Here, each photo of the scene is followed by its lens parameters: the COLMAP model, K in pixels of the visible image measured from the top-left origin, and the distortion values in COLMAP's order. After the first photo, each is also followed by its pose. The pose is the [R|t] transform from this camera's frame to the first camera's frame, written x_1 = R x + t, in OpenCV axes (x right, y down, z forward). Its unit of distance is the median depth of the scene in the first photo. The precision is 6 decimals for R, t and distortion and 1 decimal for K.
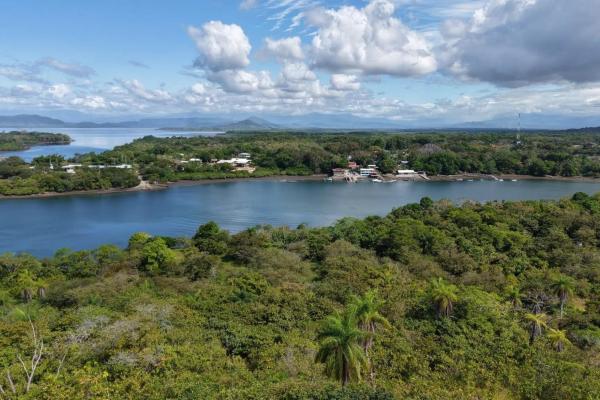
lens RADIAL K [[473.6, 0, 300.0], [0, 473.6, 200.0], [0, 0, 1]] dist [0.044869, -0.065265]
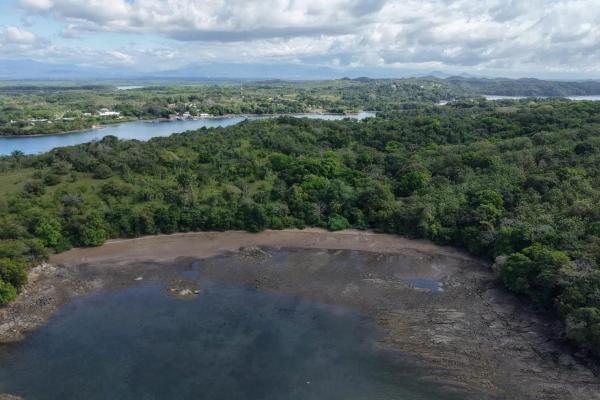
lens RADIAL K [[473.6, 0, 300.0], [0, 473.6, 200.0], [0, 0, 1]] dist [0.044869, -0.065265]
pose [[0.822076, -0.148861, 0.549574, -0.606526], [0.090399, 0.987099, 0.132148, 0.068905], [-0.562156, -0.058955, 0.824927, -0.926849]]
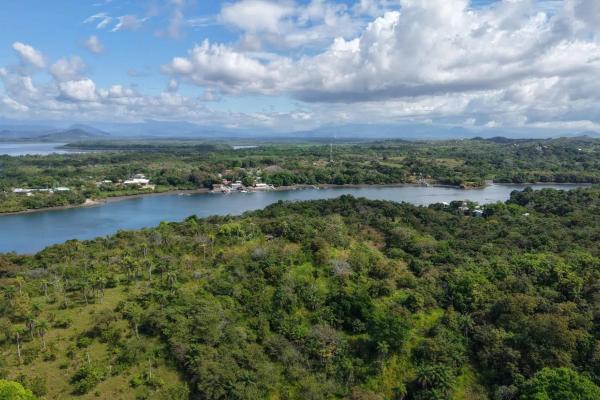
lens RADIAL K [[473.6, 0, 300.0], [0, 473.6, 200.0], [0, 0, 1]] dist [0.044869, -0.065265]
pose [[0.944084, -0.047125, 0.326321, -0.155710], [0.052212, 0.998613, -0.006843, 0.006150], [-0.325546, 0.023498, 0.945234, -0.475029]]
